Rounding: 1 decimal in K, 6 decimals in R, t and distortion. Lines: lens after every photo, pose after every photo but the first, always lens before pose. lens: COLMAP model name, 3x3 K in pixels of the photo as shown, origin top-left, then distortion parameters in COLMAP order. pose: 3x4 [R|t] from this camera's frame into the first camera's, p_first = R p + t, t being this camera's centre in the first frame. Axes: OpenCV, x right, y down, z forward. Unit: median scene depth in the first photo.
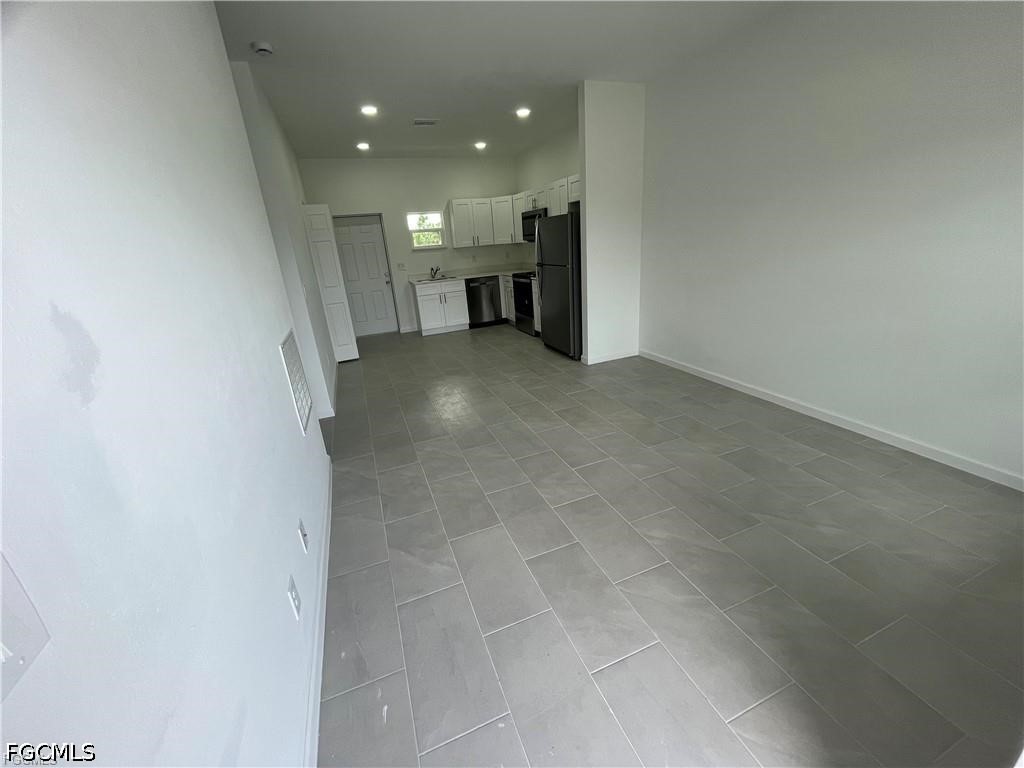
lens RADIAL K [[409.7, 0, 512.9], [0, 409.7, 381.4], [0, 0, 1]] dist [-0.001791, -0.000524]
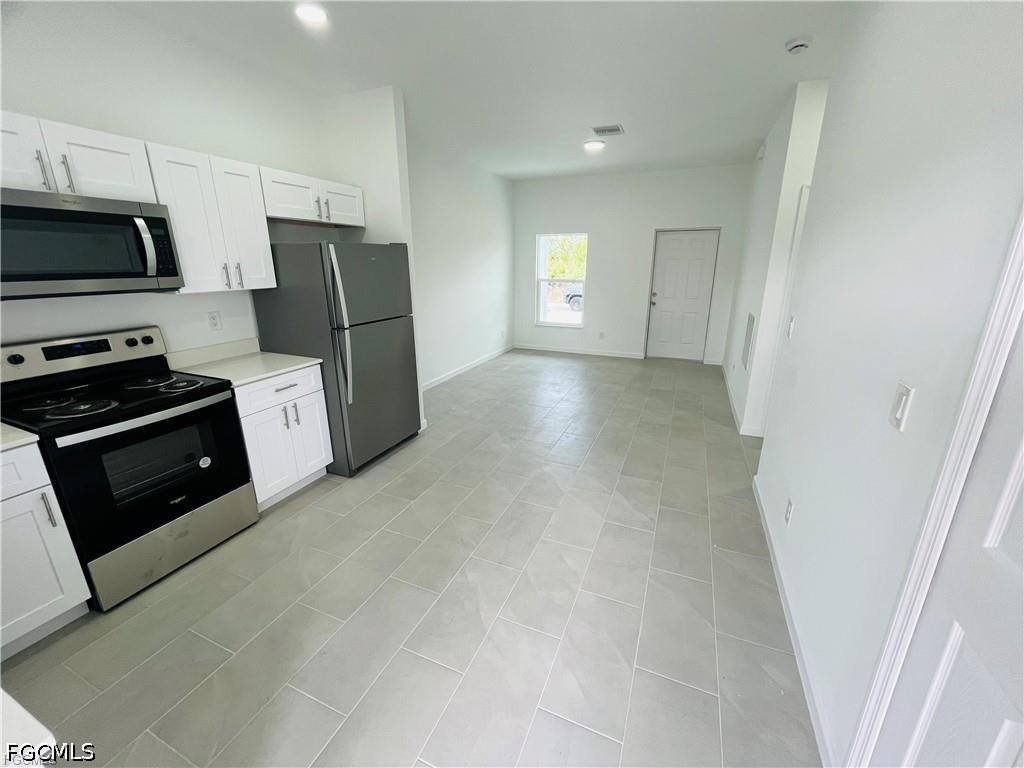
lens RADIAL K [[409.7, 0, 512.9], [0, 409.7, 381.4], [0, 0, 1]] dist [-0.001791, -0.000524]
pose [[-0.707691, -0.125611, 0.695267, -0.343679], [0.284699, 0.849938, 0.443342, -0.298702], [-0.646622, 0.511690, -0.565732, 0.893294]]
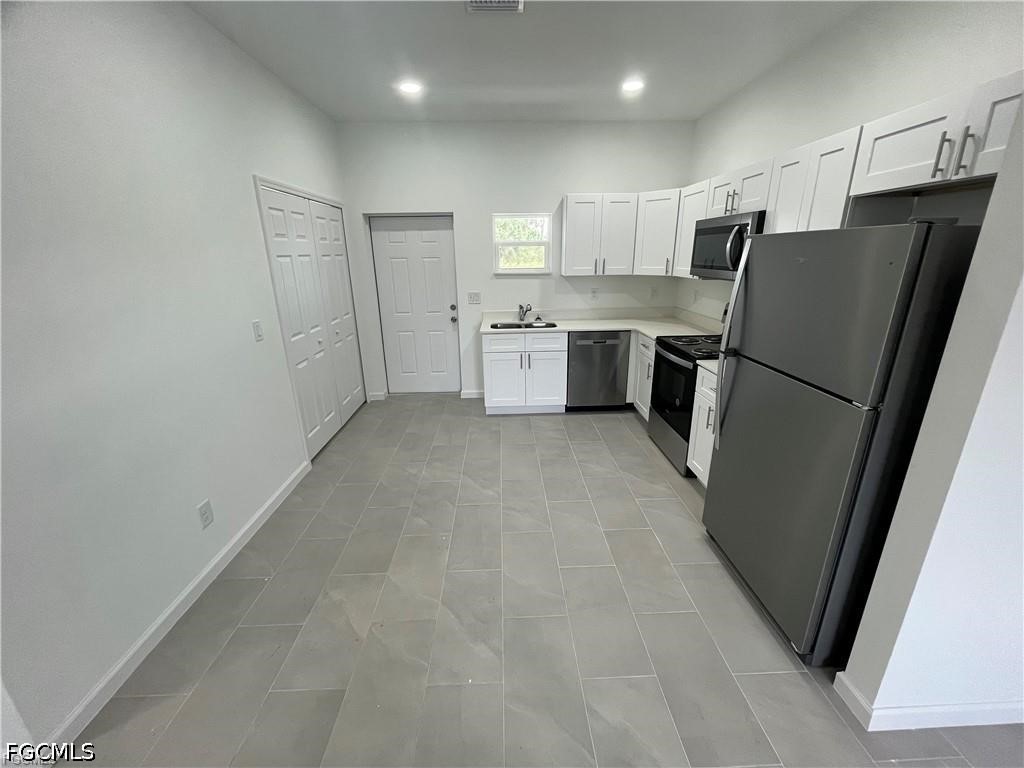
lens RADIAL K [[409.7, 0, 512.9], [0, 409.7, 381.4], [0, 0, 1]] dist [-0.001791, -0.000524]
pose [[0.939827, 0.159338, -0.302221, -0.006294], [-0.165068, 0.986260, 0.006660, -0.170825], [0.299129, 0.043627, 0.953215, 0.429406]]
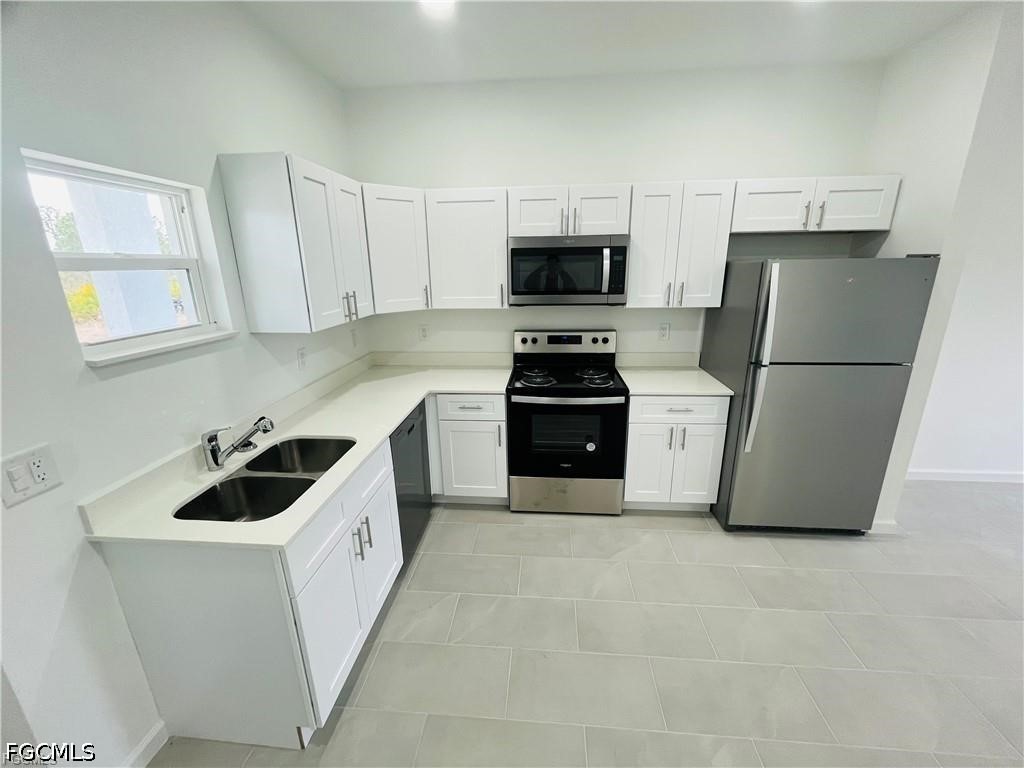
lens RADIAL K [[409.7, 0, 512.9], [0, 409.7, 381.4], [0, 0, 1]] dist [-0.001791, -0.000524]
pose [[0.445053, -0.184299, 0.876334, -0.321788], [0.280100, 0.958140, 0.059253, -0.275696], [-0.850571, 0.219091, 0.478046, 0.767280]]
